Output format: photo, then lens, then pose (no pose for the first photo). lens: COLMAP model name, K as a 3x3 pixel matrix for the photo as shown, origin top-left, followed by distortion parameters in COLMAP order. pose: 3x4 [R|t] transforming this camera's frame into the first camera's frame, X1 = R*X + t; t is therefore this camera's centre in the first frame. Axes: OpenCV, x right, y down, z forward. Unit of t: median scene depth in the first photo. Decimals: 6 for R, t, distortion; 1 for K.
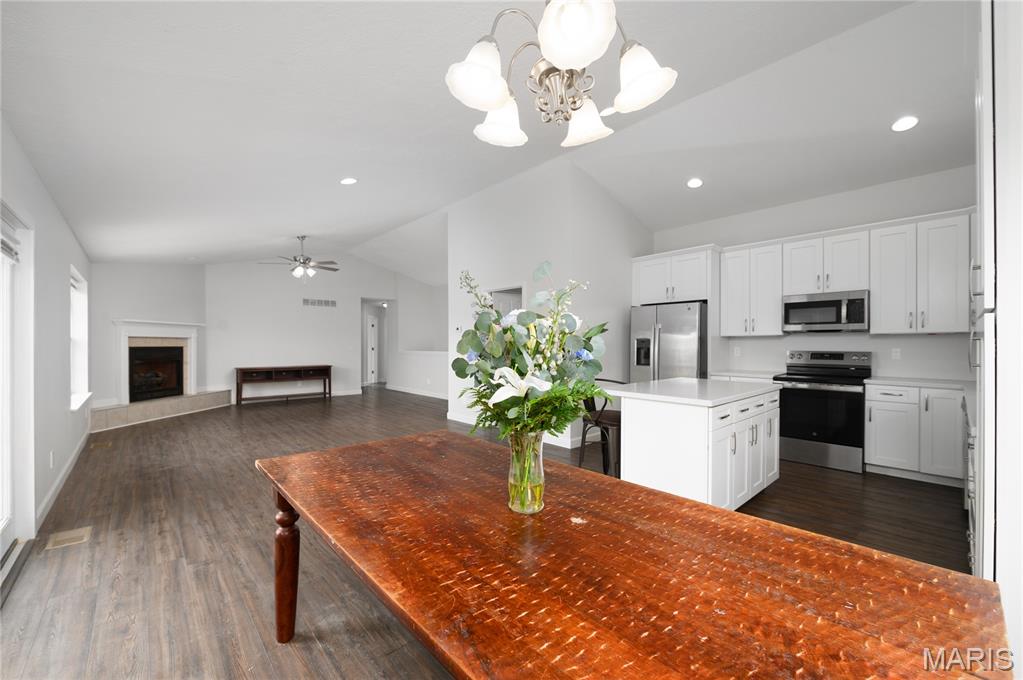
lens RADIAL K [[418.1, 0, 512.7], [0, 418.1, 342.7], [0, 0, 1]] dist [-0.003297, -0.000305]
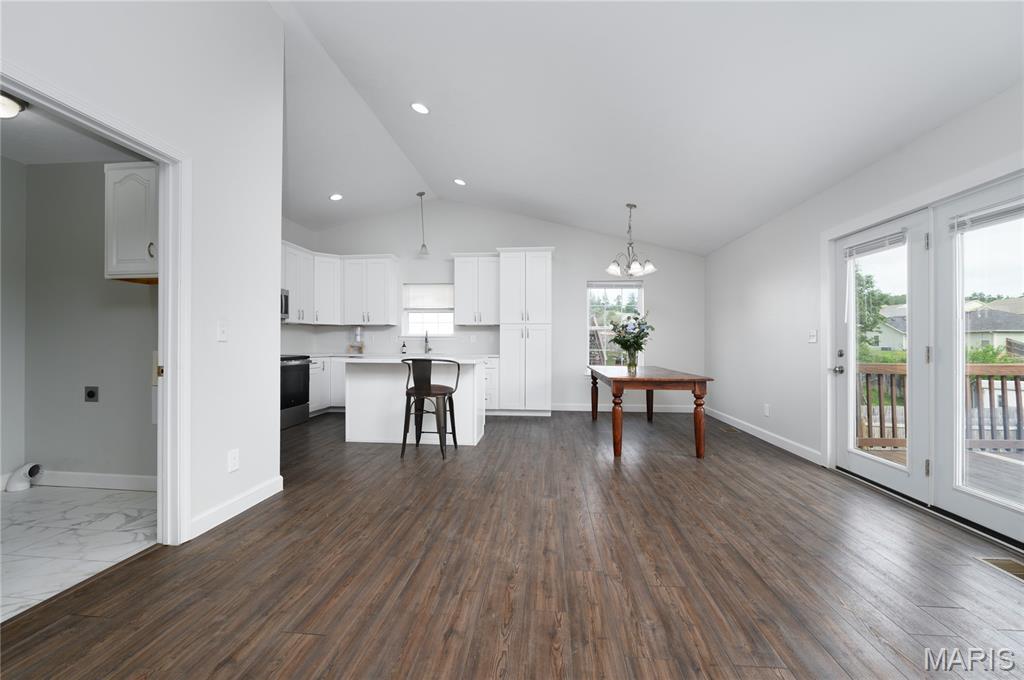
lens RADIAL K [[418.5, 0, 498.1], [0, 418.5, 343.5], [0, 0, 1]] dist [-0.003297, -0.000305]
pose [[-0.662364, -0.004251, 0.749170, -0.528443], [-0.004717, 0.999988, 0.001504, 0.035710], [-0.749168, -0.002537, -0.662376, 1.151278]]
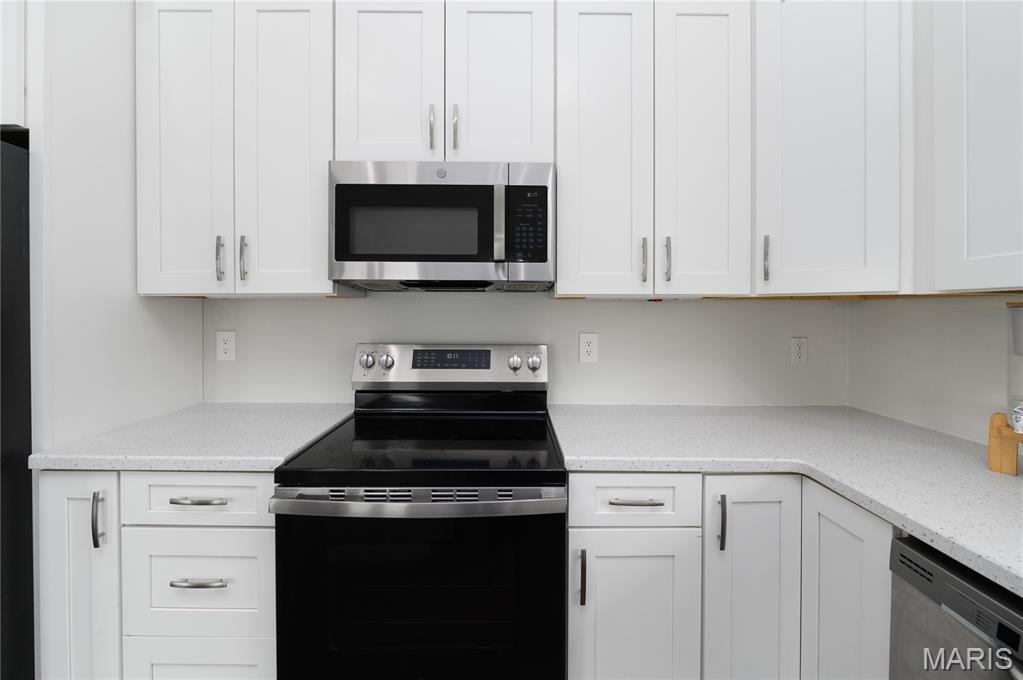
lens RADIAL K [[418.1, 0, 524.2], [0, 418.1, 318.2], [0, 0, 1]] dist [-0.003297, -0.000305]
pose [[0.657937, -0.007283, 0.753037, 0.483273], [-0.007997, 0.999829, 0.016657, -0.006885], [-0.753030, -0.016981, 0.657767, 0.660230]]
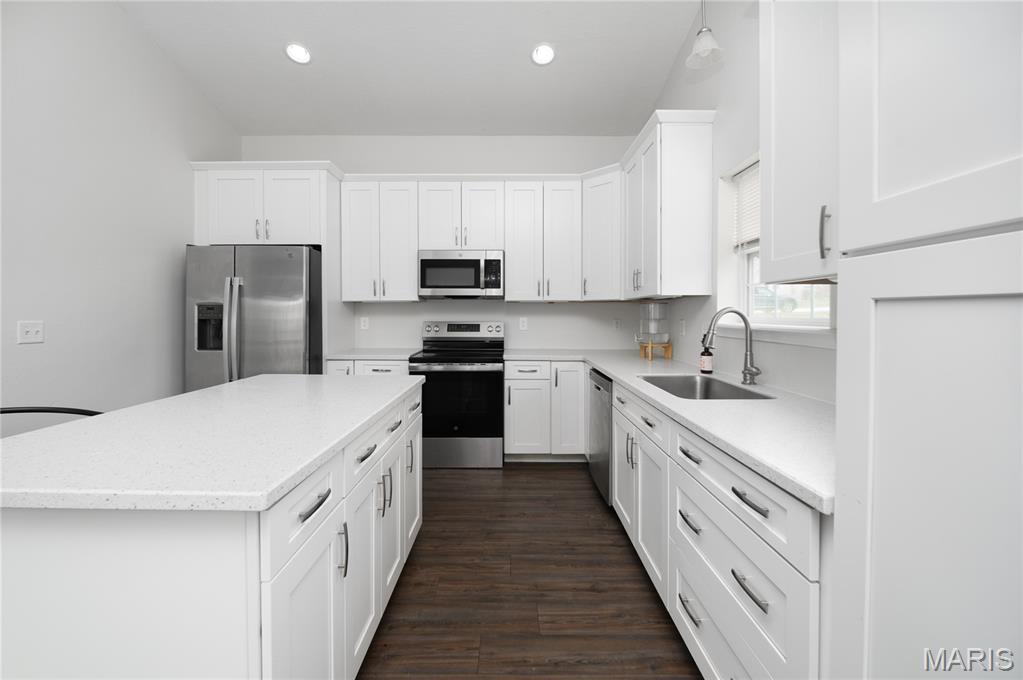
lens RADIAL K [[418.1, 0, 514.8], [0, 418.1, 316.4], [0, 0, 1]] dist [-0.003297, -0.000305]
pose [[0.676212, -0.006282, 0.736680, 0.186167], [-0.003151, 0.999930, 0.011419, 0.000603], [-0.736700, -0.010043, 0.676145, 0.325456]]
